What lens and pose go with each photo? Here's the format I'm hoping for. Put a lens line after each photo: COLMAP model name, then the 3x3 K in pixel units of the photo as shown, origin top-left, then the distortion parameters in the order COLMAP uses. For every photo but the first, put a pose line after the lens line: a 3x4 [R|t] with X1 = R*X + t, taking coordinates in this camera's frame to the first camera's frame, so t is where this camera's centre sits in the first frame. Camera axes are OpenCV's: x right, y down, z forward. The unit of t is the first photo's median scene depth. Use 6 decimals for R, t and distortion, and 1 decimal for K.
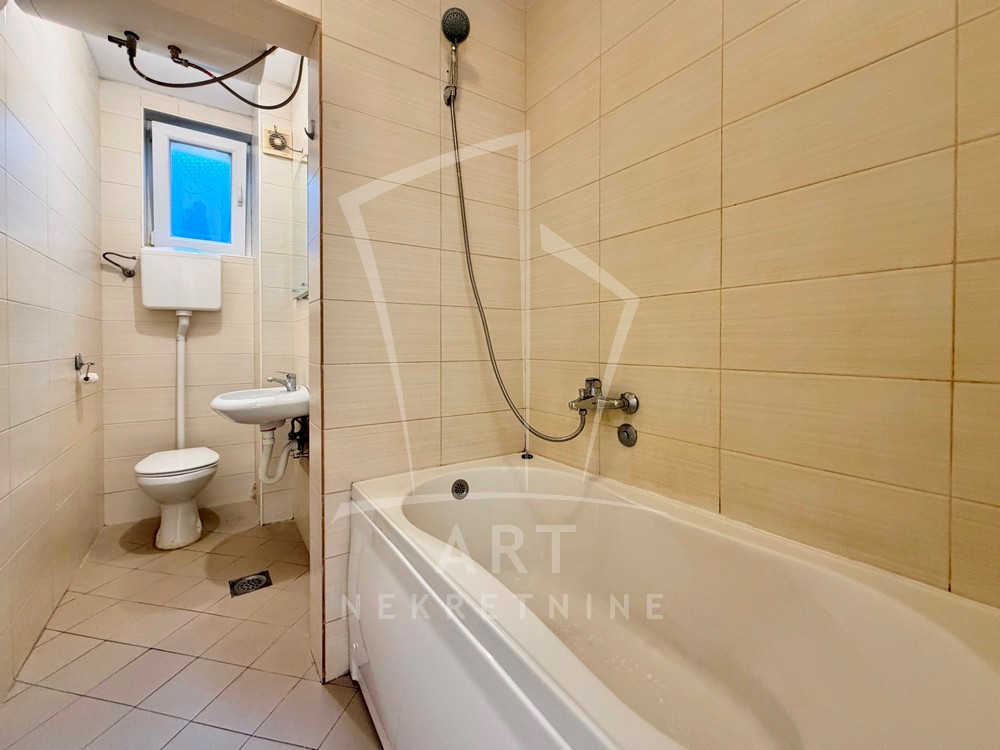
lens RADIAL K [[422.7, 0, 497.5], [0, 422.7, 346.8], [0, 0, 1]] dist [-0.001100, -0.000035]
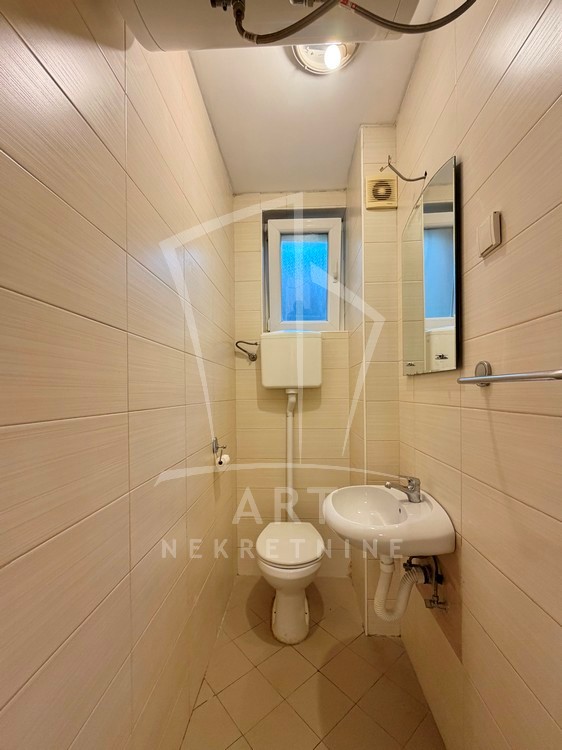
lens RADIAL K [[299.1, 0, 282.5], [0, 299.1, 390.2], [0, 0, 1]] dist [0.000228, 0.000011]
pose [[0.799980, -0.008714, -0.599964, -0.321180], [0.004377, 0.999953, -0.008687, -0.077871], [0.600011, 0.004323, 0.799980, 0.397683]]
